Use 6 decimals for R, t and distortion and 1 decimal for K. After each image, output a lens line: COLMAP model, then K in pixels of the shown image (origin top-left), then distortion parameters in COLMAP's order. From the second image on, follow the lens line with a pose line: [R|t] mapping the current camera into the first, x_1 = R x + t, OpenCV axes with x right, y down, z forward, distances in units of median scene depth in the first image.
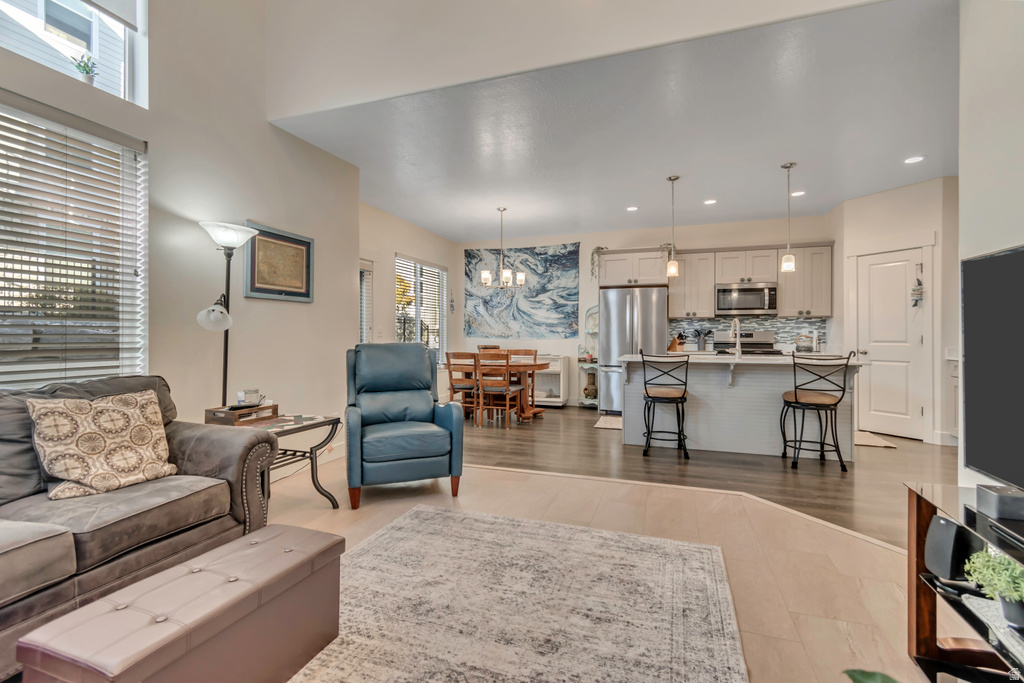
lens RADIAL K [[460.5, 0, 511.4], [0, 460.5, 335.1], [0, 0, 1]] dist [0.005253, -0.001824]
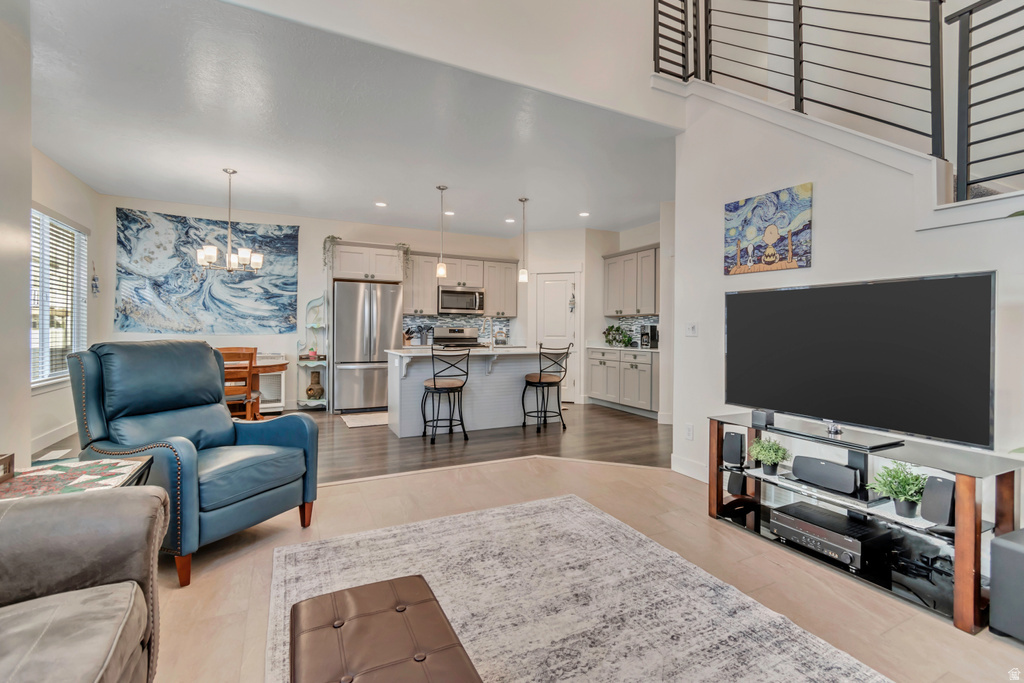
lens RADIAL K [[460.5, 0, 517.9], [0, 460.5, 332.1], [0, 0, 1]] dist [0.005253, -0.001824]
pose [[0.691005, 0.002617, 0.722846, -0.244077], [-0.005756, 0.999982, 0.001882, -0.000111], [-0.722828, -0.005461, 0.691007, 0.087277]]
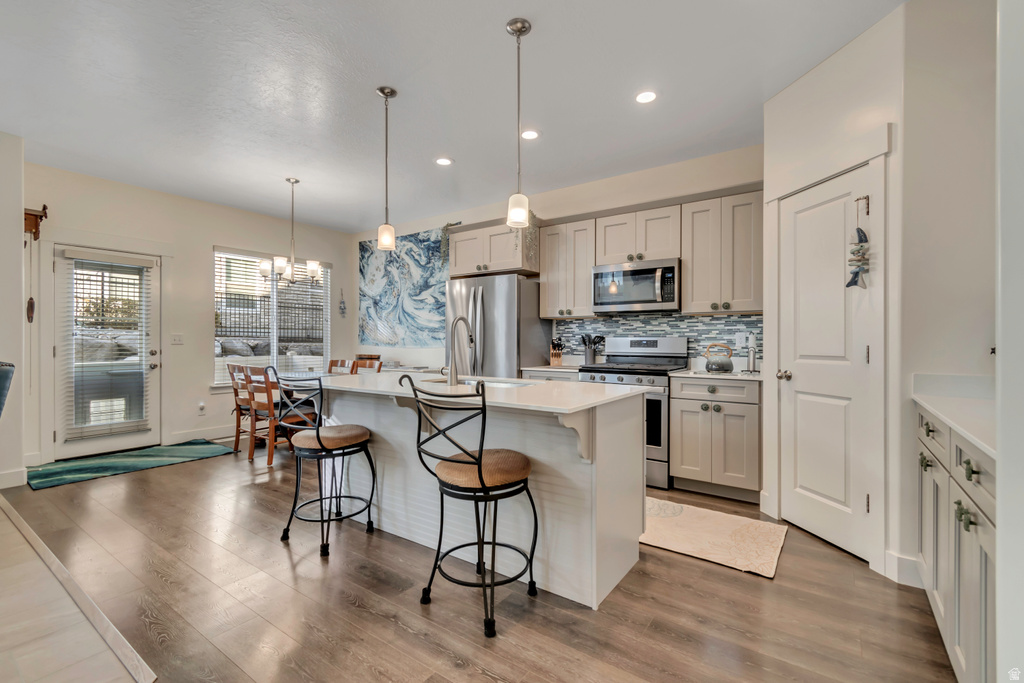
lens RADIAL K [[453.6, 0, 516.7], [0, 453.6, 341.6], [0, 0, 1]] dist [0.004086, -0.001452]
pose [[0.961408, 0.001292, -0.275123, 0.533359], [-0.001293, 0.999999, 0.000180, -0.002777], [0.275123, 0.000183, 0.961409, 0.356162]]
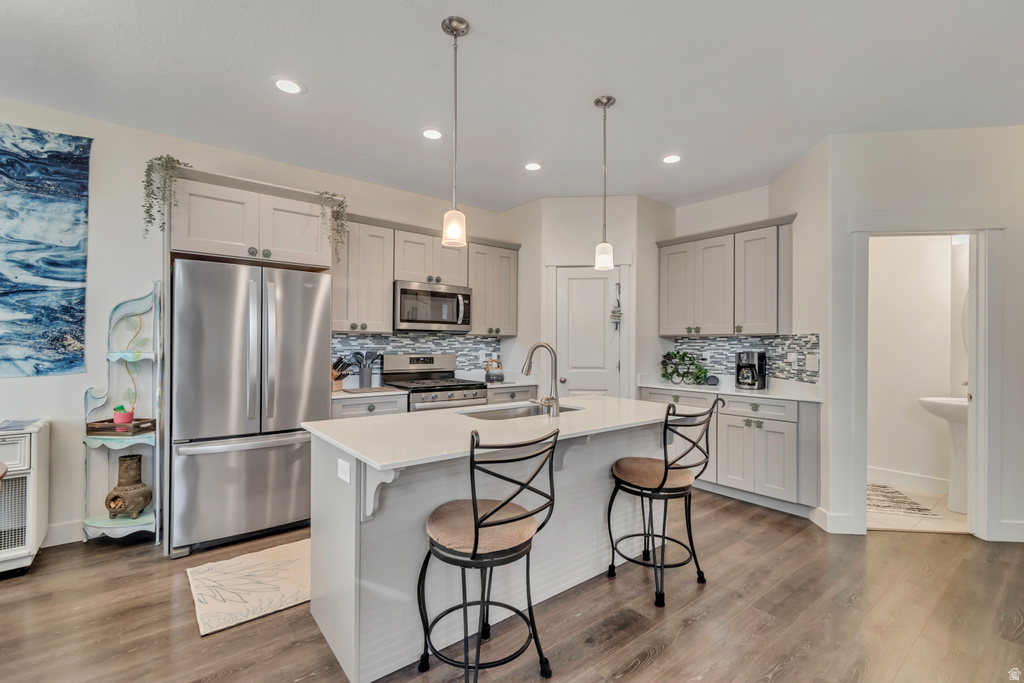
lens RADIAL K [[453.6, 0, 513.9], [0, 453.6, 343.6], [0, 0, 1]] dist [0.004086, -0.001452]
pose [[0.531162, 0.006323, 0.847247, 0.007813], [-0.004765, 0.999979, -0.004476, -0.023557], [-0.847257, -0.001660, 0.531181, 0.557200]]
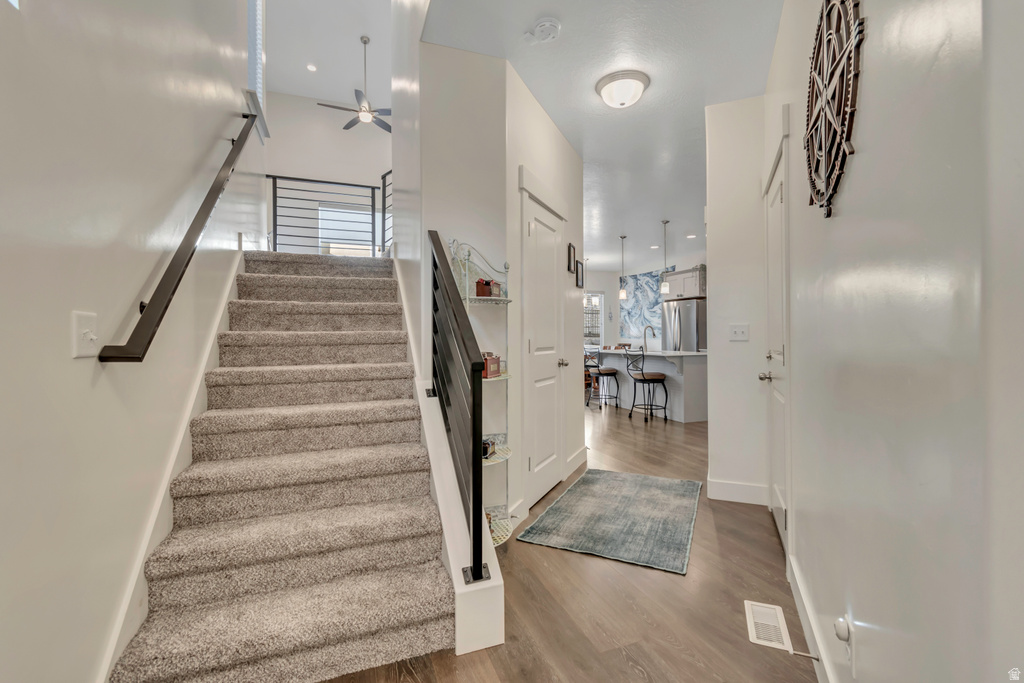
lens RADIAL K [[460.5, 0, 504.0], [0, 460.5, 340.3], [0, 0, 1]] dist [0.005253, -0.001824]
pose [[0.630527, 0.000418, -0.776168, 1.025269], [0.007521, 0.999950, 0.006648, -0.000823], [0.776131, -0.010029, 0.630492, -0.245508]]
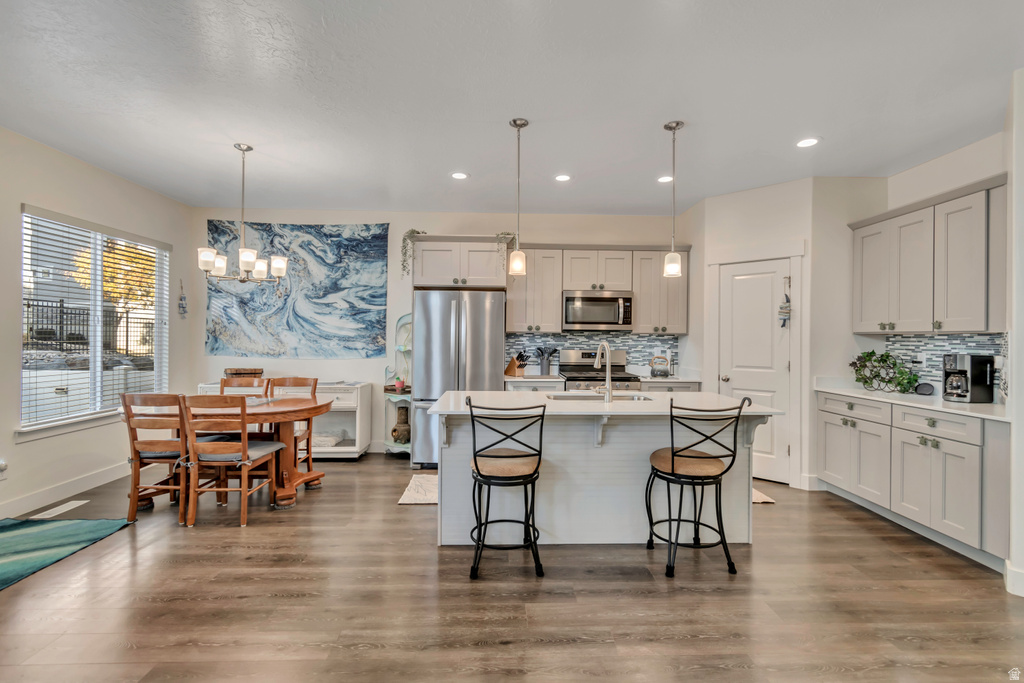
lens RADIAL K [[460.5, 0, 516.6], [0, 460.5, 338.1], [0, 0, 1]] dist [0.005253, -0.001824]
pose [[0.932472, 0.007484, 0.361164, 0.091112], [-0.008003, 0.999968, -0.000058, -0.030156], [-0.361153, -0.002837, 0.932502, 0.311426]]
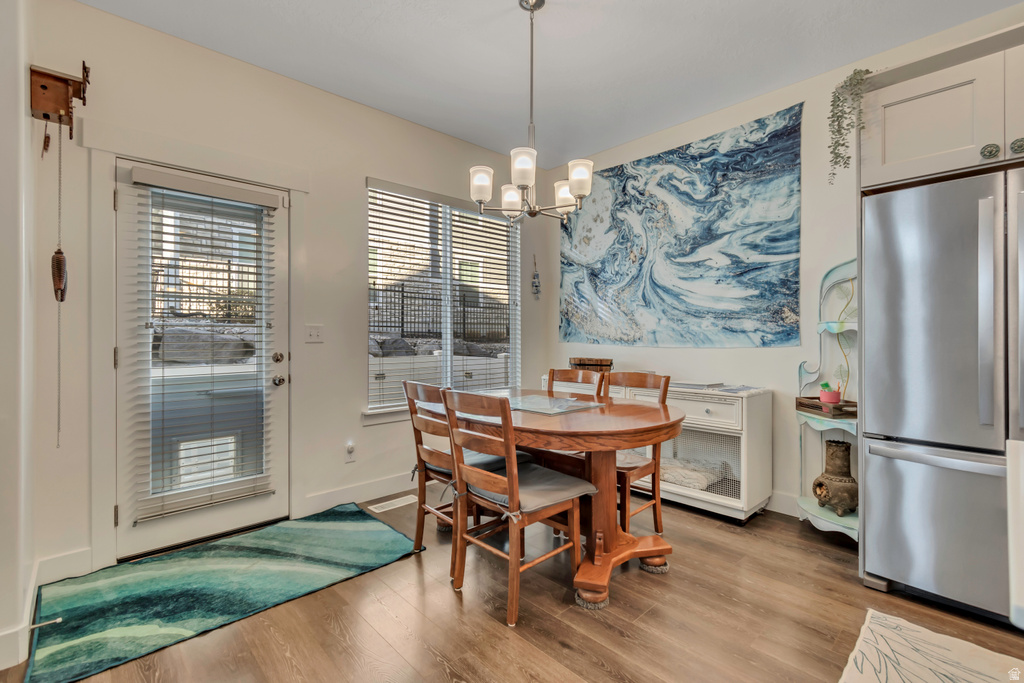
lens RADIAL K [[460.5, 0, 515.3], [0, 460.5, 334.1], [0, 0, 1]] dist [0.005253, -0.001824]
pose [[0.886469, -0.004416, -0.462766, 0.134322], [0.002402, 0.999985, -0.004940, -0.002979], [0.462781, 0.003267, 0.886467, 0.641452]]
